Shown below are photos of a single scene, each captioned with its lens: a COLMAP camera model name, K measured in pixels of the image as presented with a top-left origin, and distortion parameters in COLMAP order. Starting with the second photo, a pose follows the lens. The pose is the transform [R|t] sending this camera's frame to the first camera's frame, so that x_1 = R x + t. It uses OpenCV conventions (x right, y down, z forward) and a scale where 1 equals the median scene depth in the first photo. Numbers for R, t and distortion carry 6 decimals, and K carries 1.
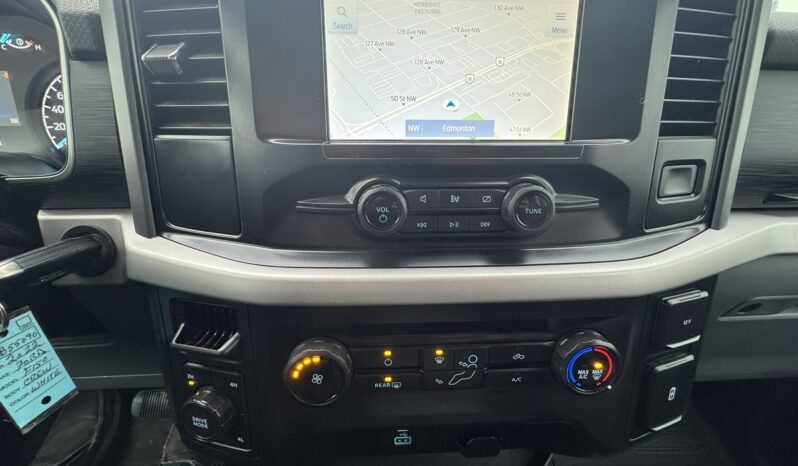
lens RADIAL K [[324.8, 0, 402.5], [0, 324.8, 230.5], [0, 0, 1]] dist [-0.002690, 0.000809]
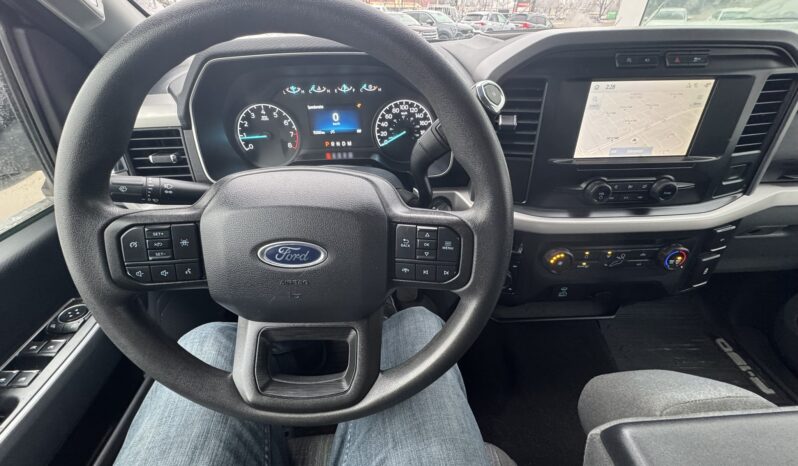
lens RADIAL K [[324.8, 0, 398.6], [0, 324.8, 235.1], [0, 0, 1]] dist [-0.002690, 0.000809]
pose [[0.999660, -0.001654, -0.026007, -1.264078], [0.008695, 0.961957, 0.273064, -0.369888], [0.024566, -0.273197, 0.961644, -1.162152]]
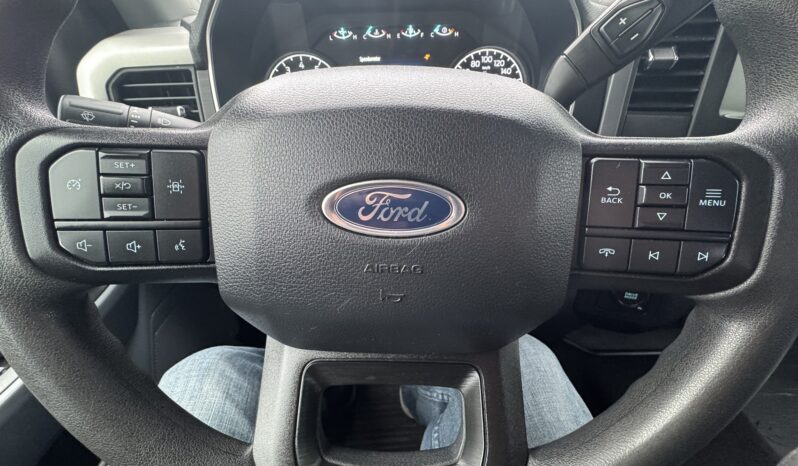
lens RADIAL K [[324.8, 0, 397.7], [0, 324.8, 234.0], [0, 0, 1]] dist [-0.002690, 0.000809]
pose [[0.998059, 0.011643, -0.061183, -1.645319], [0.000981, 0.979309, 0.202366, -0.047731], [0.062273, -0.202033, 0.977397, -0.604375]]
